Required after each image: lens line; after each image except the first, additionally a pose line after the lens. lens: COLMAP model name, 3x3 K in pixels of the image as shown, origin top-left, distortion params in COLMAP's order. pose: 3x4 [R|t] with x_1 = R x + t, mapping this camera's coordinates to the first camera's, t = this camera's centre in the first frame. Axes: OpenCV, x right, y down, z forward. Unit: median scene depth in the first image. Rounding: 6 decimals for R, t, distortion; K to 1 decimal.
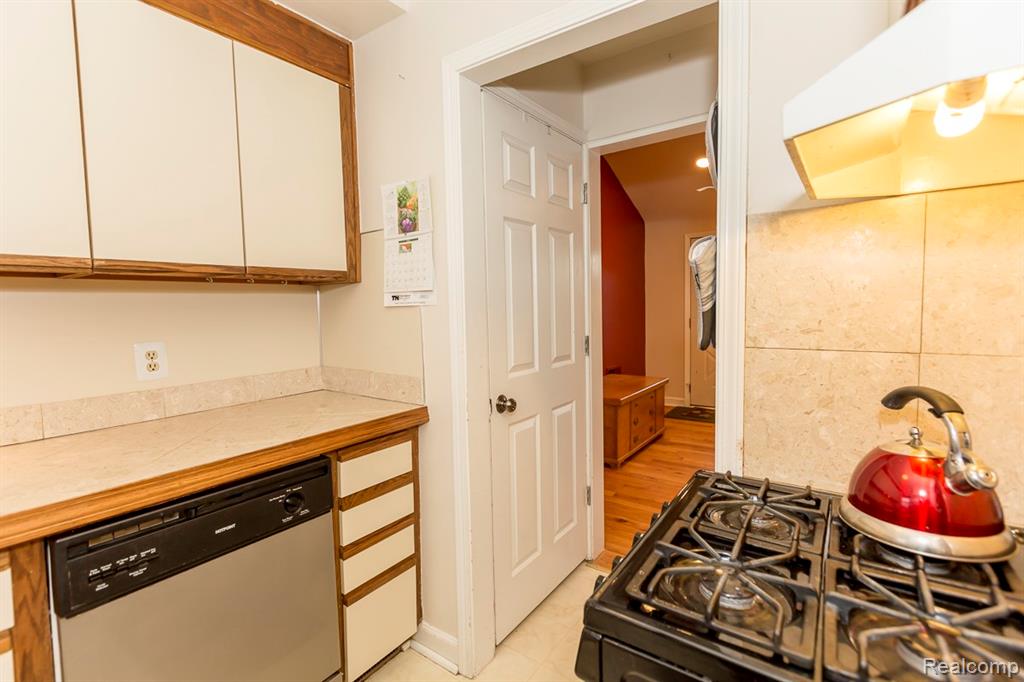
lens RADIAL K [[469.2, 0, 502.0], [0, 469.2, 334.3], [0, 0, 1]] dist [0.009062, -0.004142]
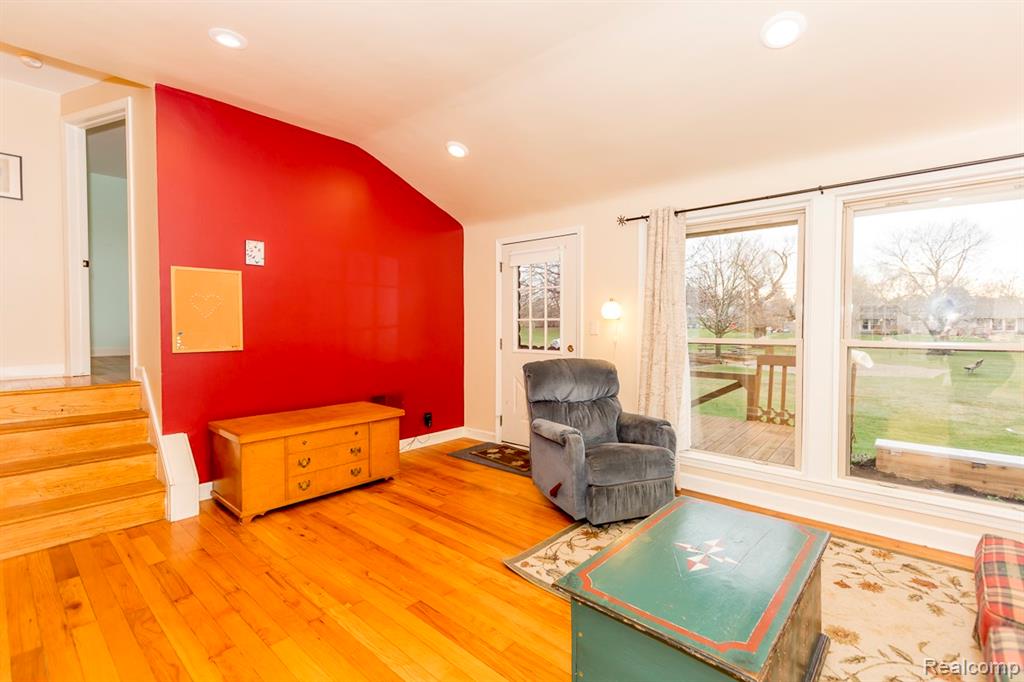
lens RADIAL K [[469.2, 0, 502.7], [0, 469.2, 336.0], [0, 0, 1]] dist [0.009062, -0.004142]
pose [[0.994317, 0.023555, -0.103823, 1.890960], [-0.027234, 0.999045, -0.034167, -0.038771], [0.102919, 0.036800, 0.994009, 0.611066]]
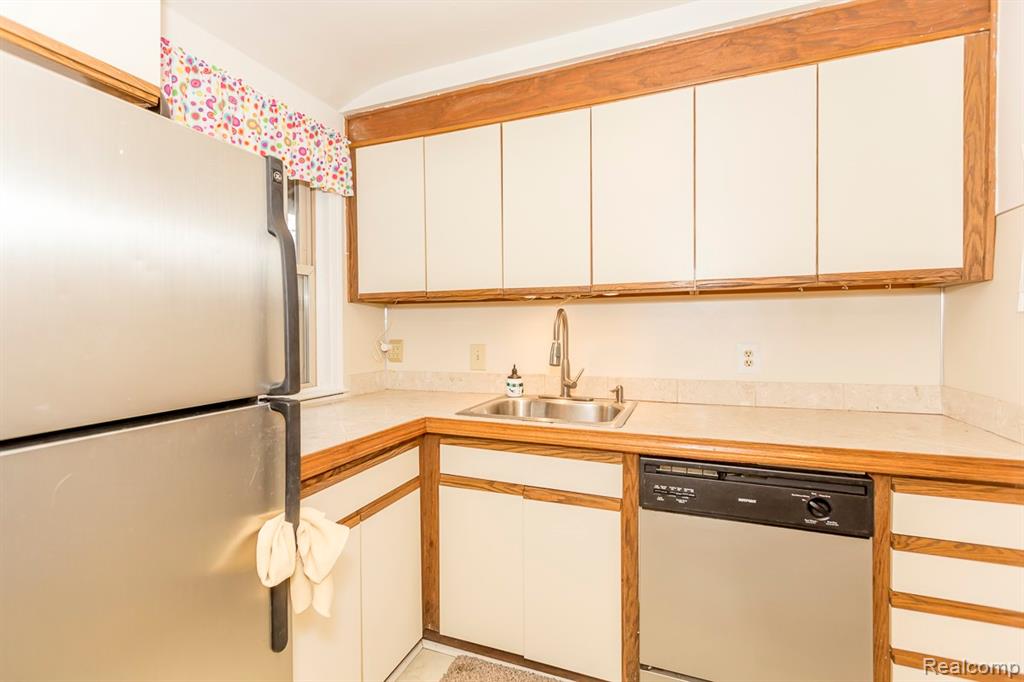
lens RADIAL K [[469.2, 0, 504.5], [0, 469.2, 334.2], [0, 0, 1]] dist [0.009062, -0.004142]
pose [[0.252712, 0.033183, -0.966972, 0.300112], [-0.055699, 0.998253, 0.019700, 0.005846], [0.965937, 0.048881, 0.254119, 0.073008]]
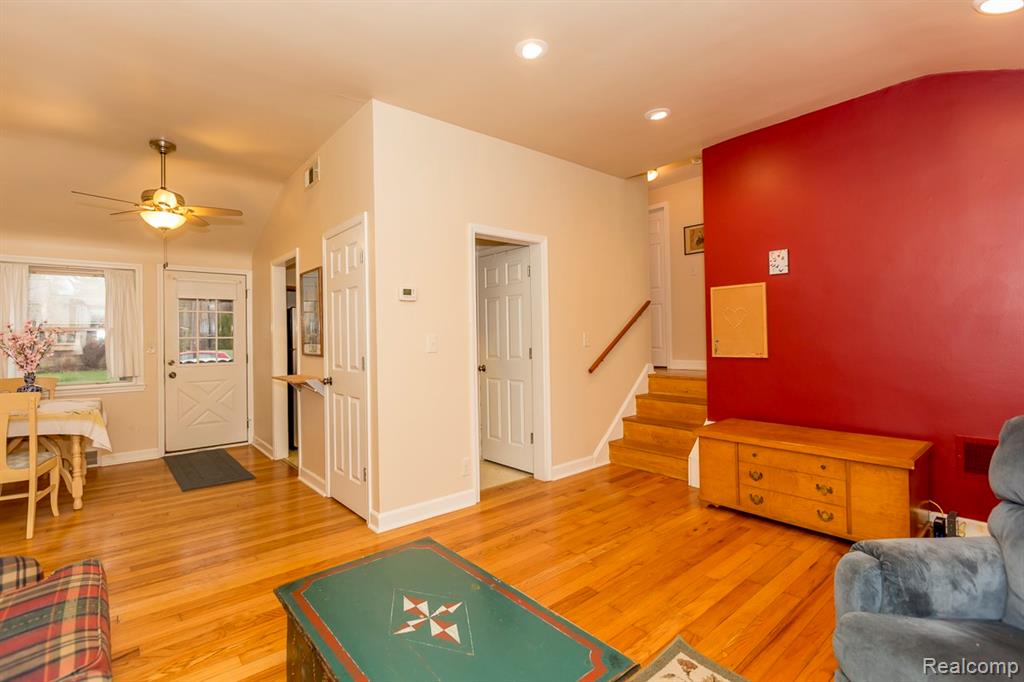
lens RADIAL K [[469.2, 0, 504.8], [0, 469.2, 335.4], [0, 0, 1]] dist [0.009062, -0.004142]
pose [[-0.233994, 0.019574, -0.972041, 3.070352], [-0.039409, 0.998785, 0.029600, -0.149486], [0.971439, 0.045234, -0.232938, 2.072265]]
